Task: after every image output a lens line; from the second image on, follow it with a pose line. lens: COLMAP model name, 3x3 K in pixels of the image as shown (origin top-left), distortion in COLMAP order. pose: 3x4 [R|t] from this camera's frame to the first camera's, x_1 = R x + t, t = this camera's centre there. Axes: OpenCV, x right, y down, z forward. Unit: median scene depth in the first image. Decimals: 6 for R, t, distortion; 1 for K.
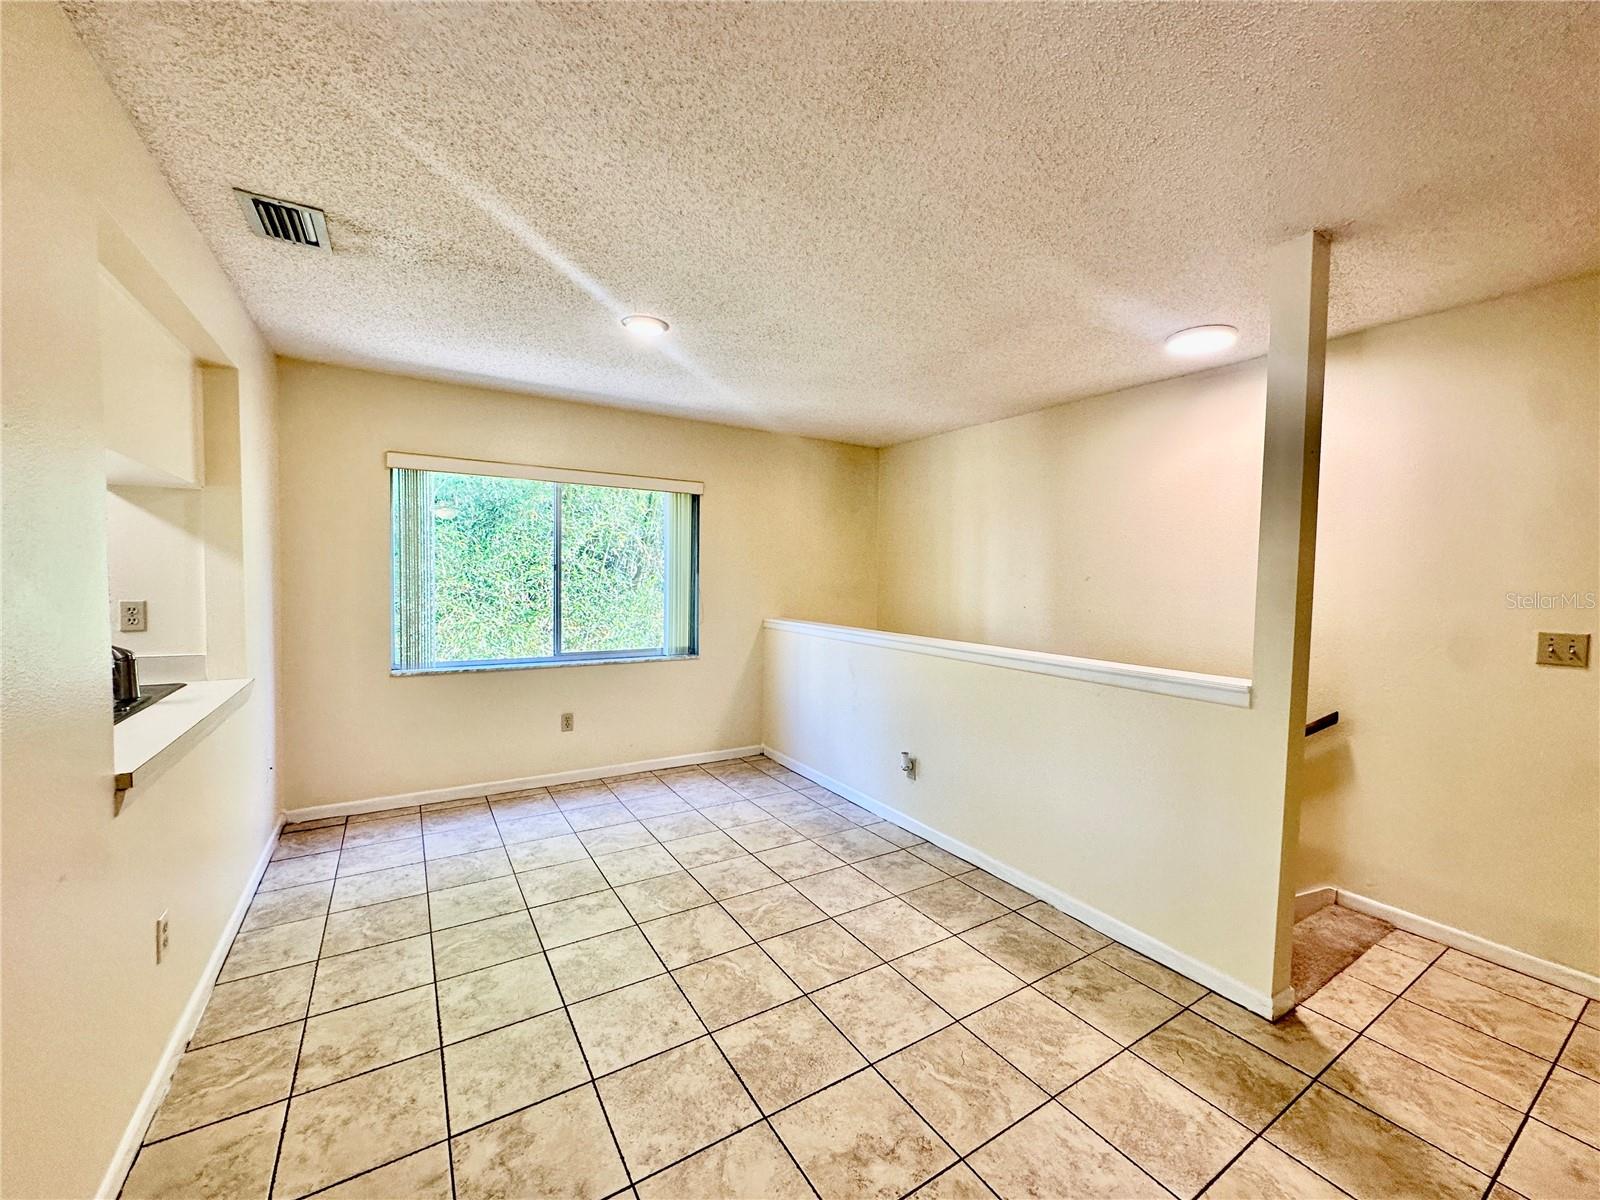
lens RADIAL K [[636.6, 0, 799.3], [0, 636.6, 603.0], [0, 0, 1]] dist [-0.003234, 0.000799]
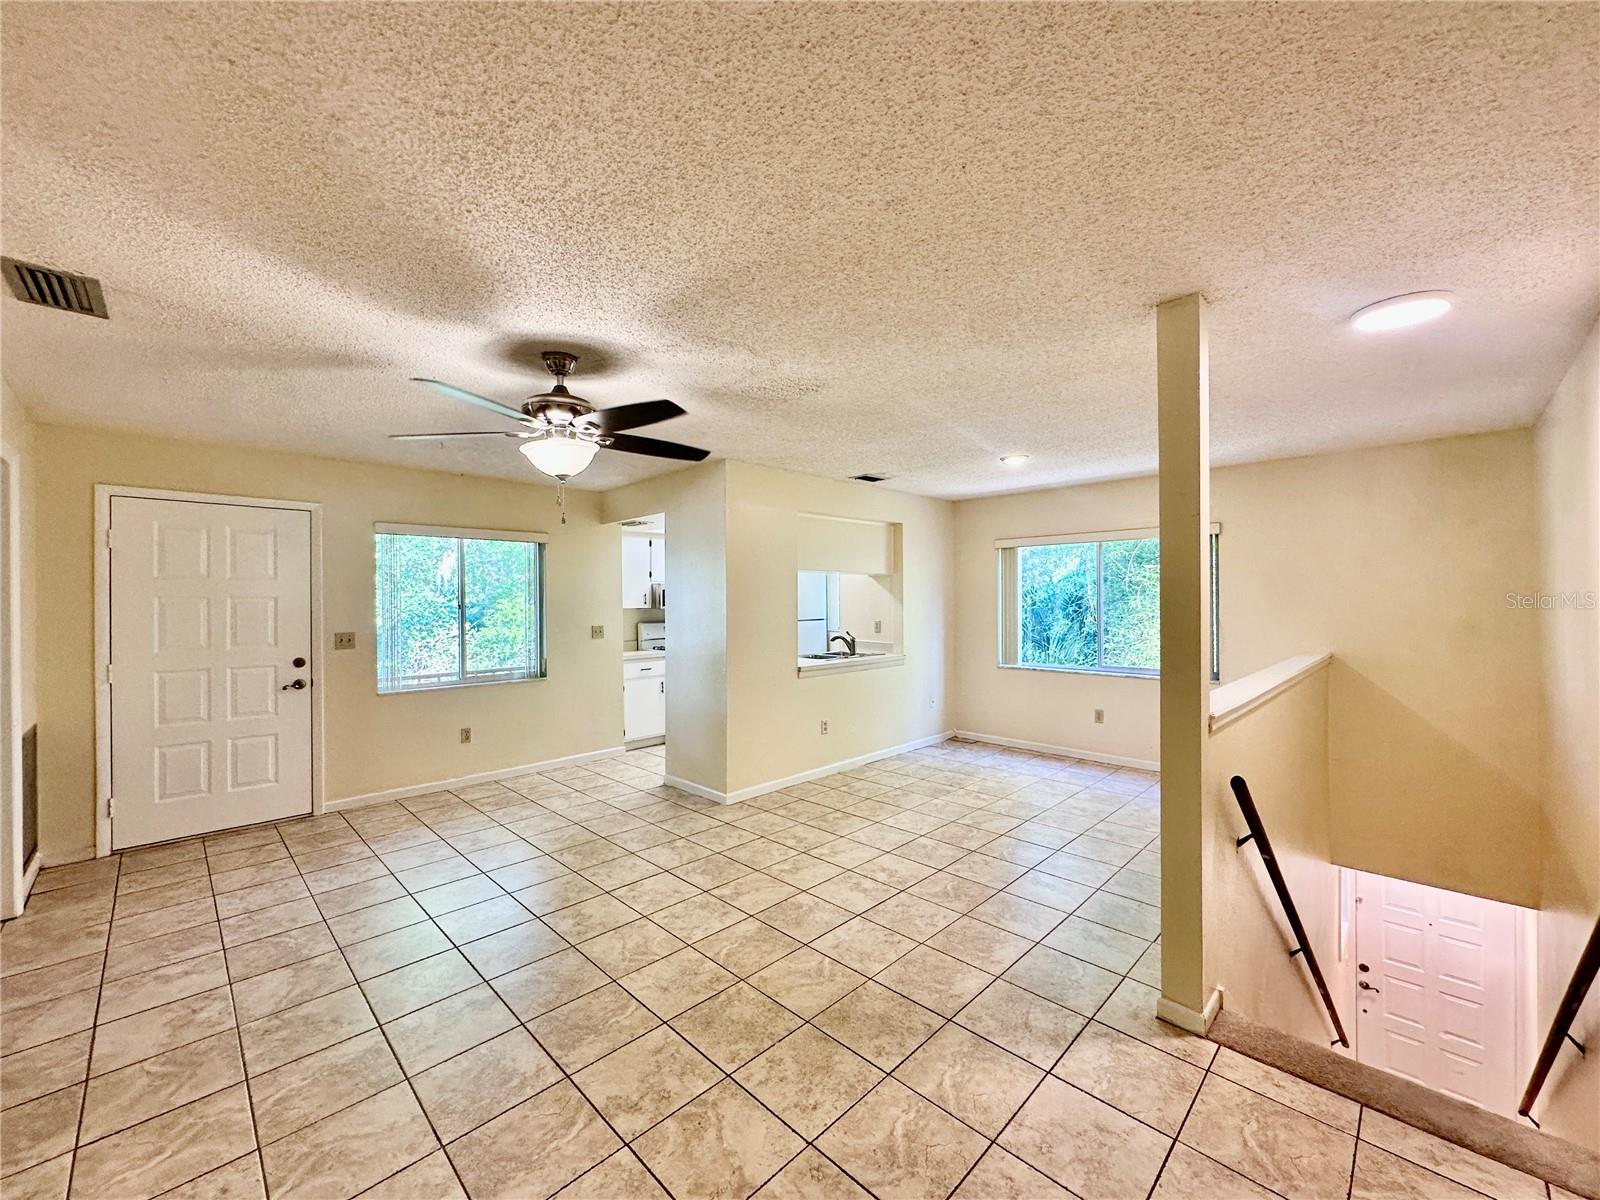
lens RADIAL K [[636.6, 0, 799.3], [0, 636.6, 600.5], [0, 0, 1]] dist [-0.003234, 0.000799]
pose [[0.224434, -0.019519, -0.974294, 1.003429], [-0.033571, 0.999051, -0.027749, -0.001390], [0.973911, 0.038936, 0.223565, 0.076352]]
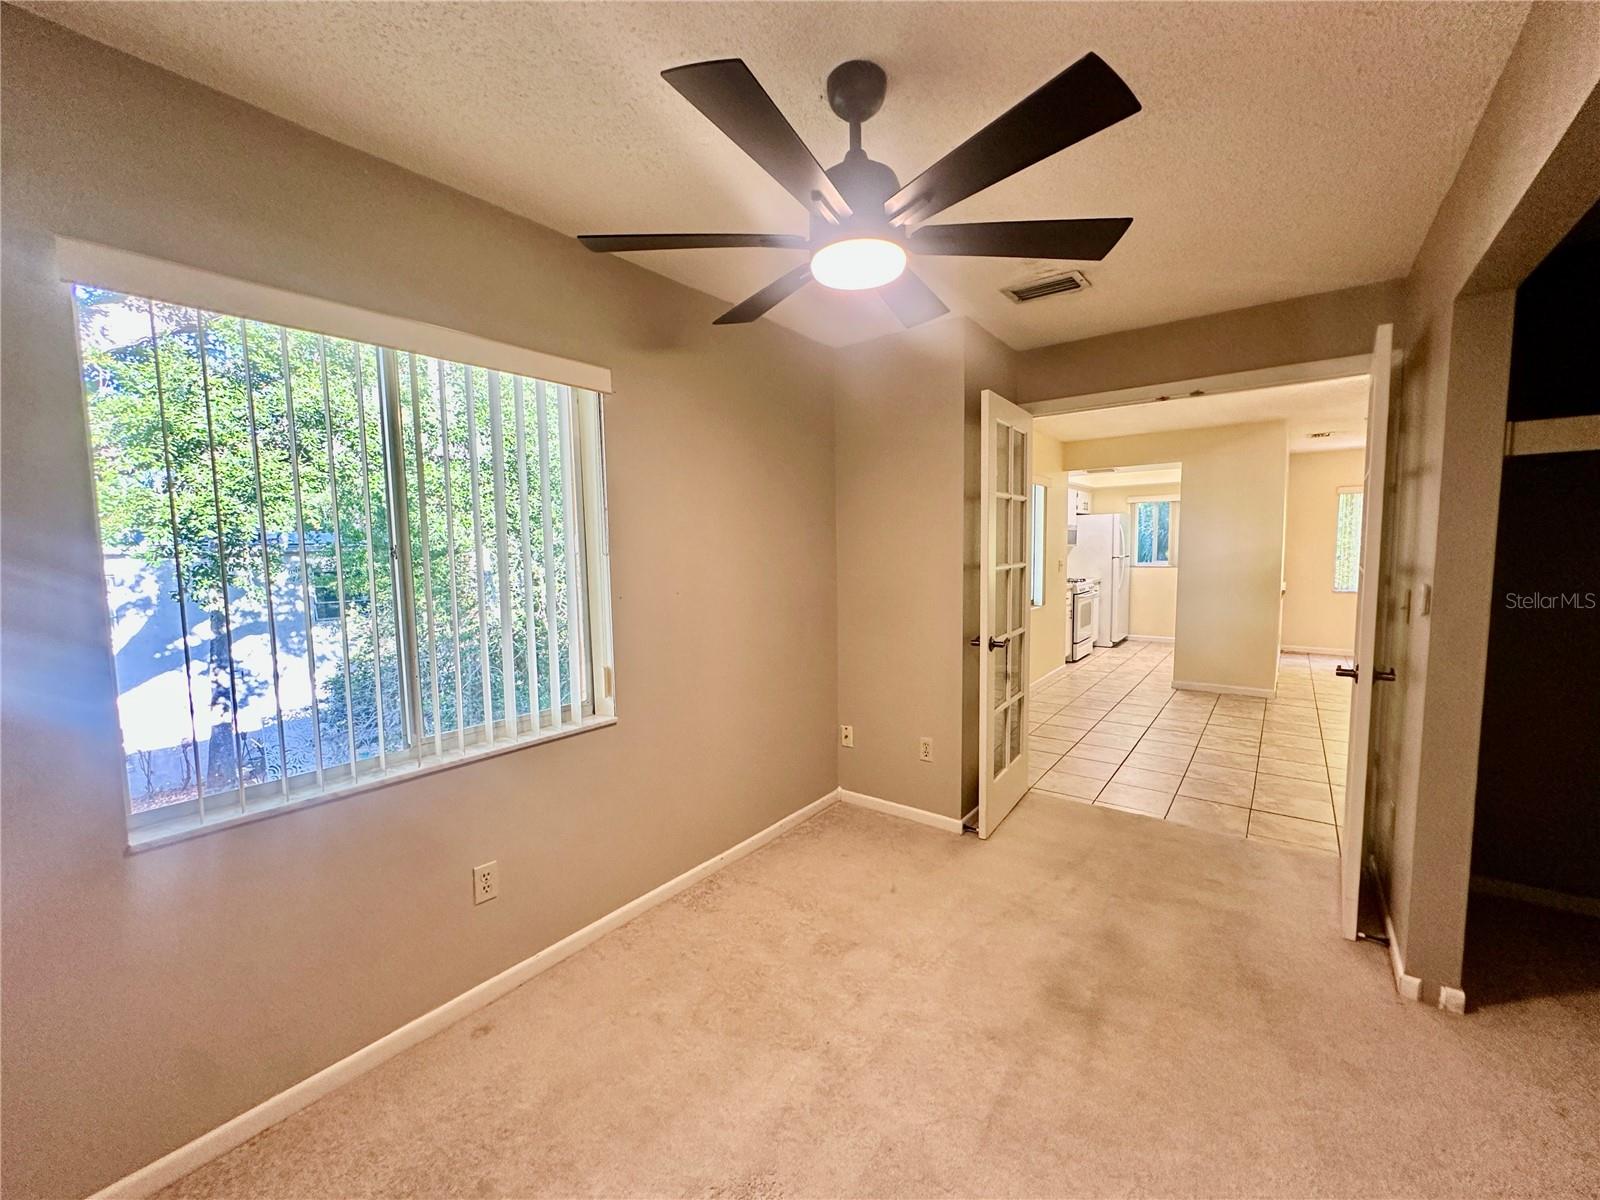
lens RADIAL K [[636.6, 0, 799.1], [0, 636.6, 604.5], [0, 0, 1]] dist [-0.003234, 0.000799]
pose [[0.346178, 0.060828, -0.936195, 0.778113], [-0.023292, 0.998146, 0.056240, 0.083922], [0.937880, 0.002337, 0.346953, -1.509584]]
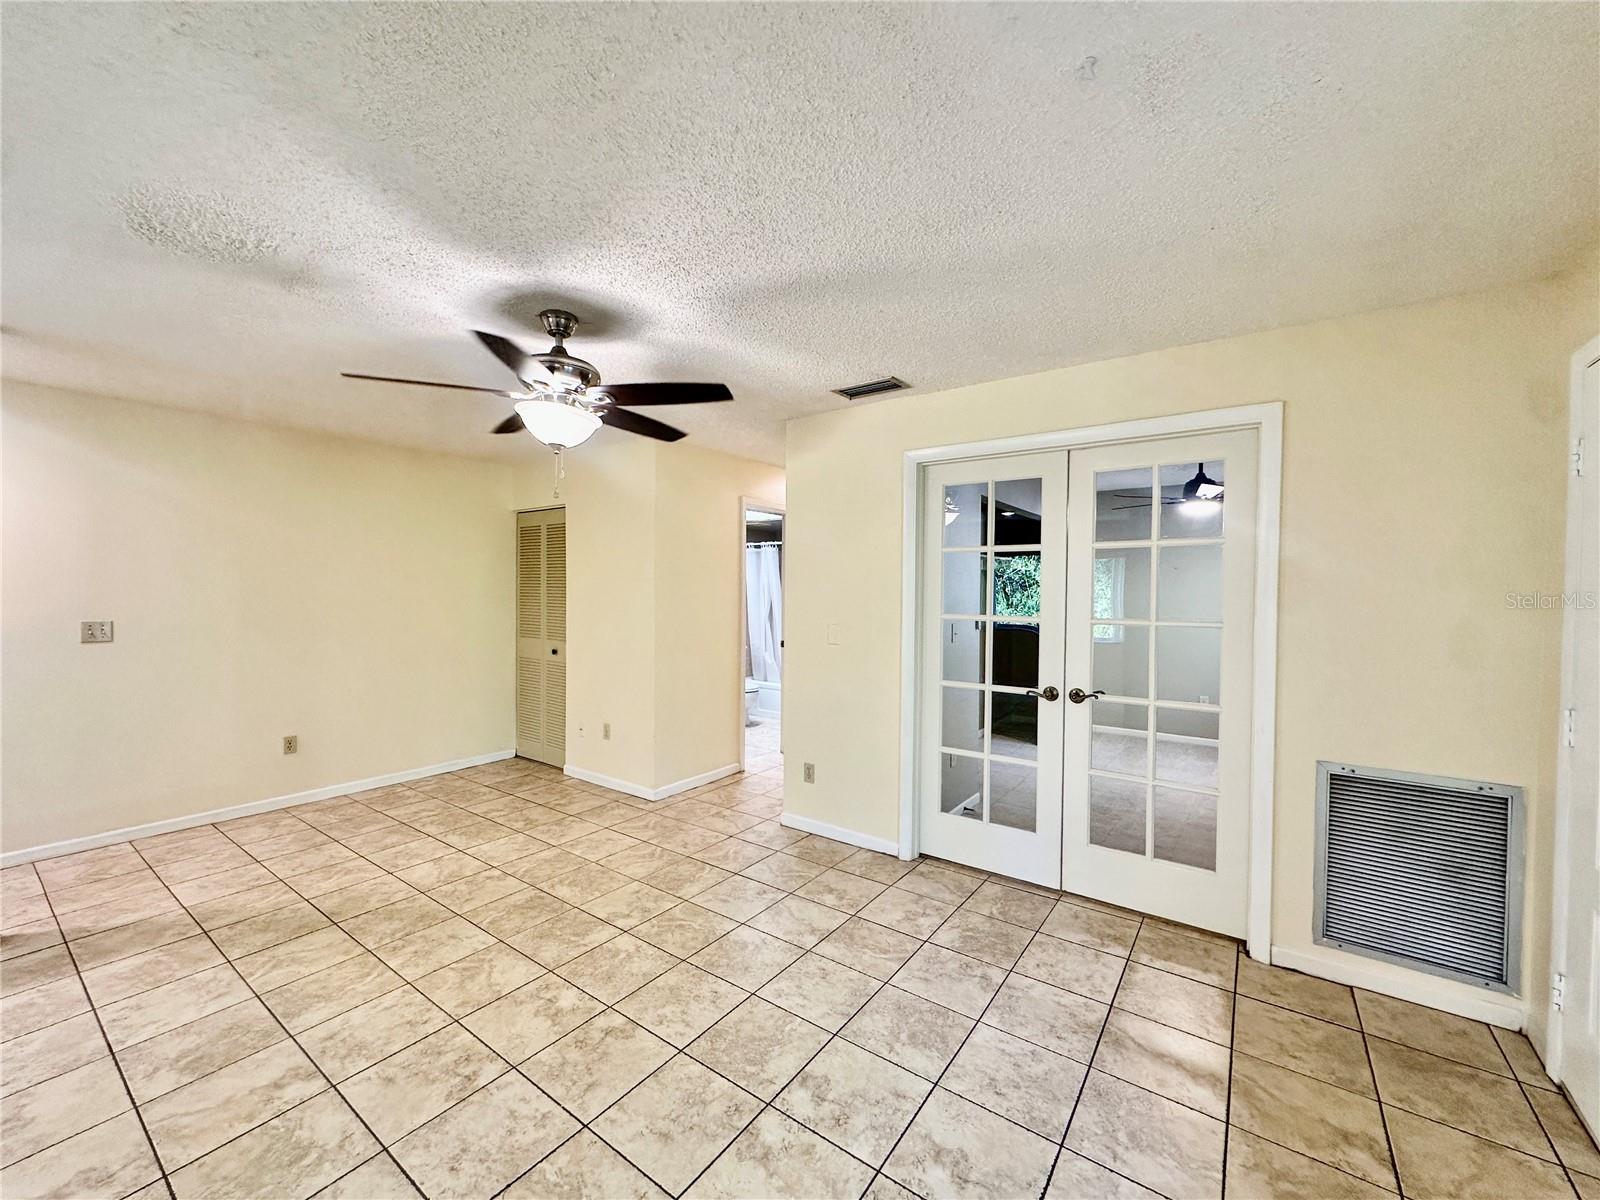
lens RADIAL K [[636.6, 0, 797.5], [0, 636.6, 603.9], [0, 0, 1]] dist [-0.003234, 0.000799]
pose [[-0.372021, -0.040509, 0.927340, -0.574278], [0.027628, 0.998121, 0.054684, -0.020415], [-0.927813, 0.045964, -0.370203, -0.015600]]
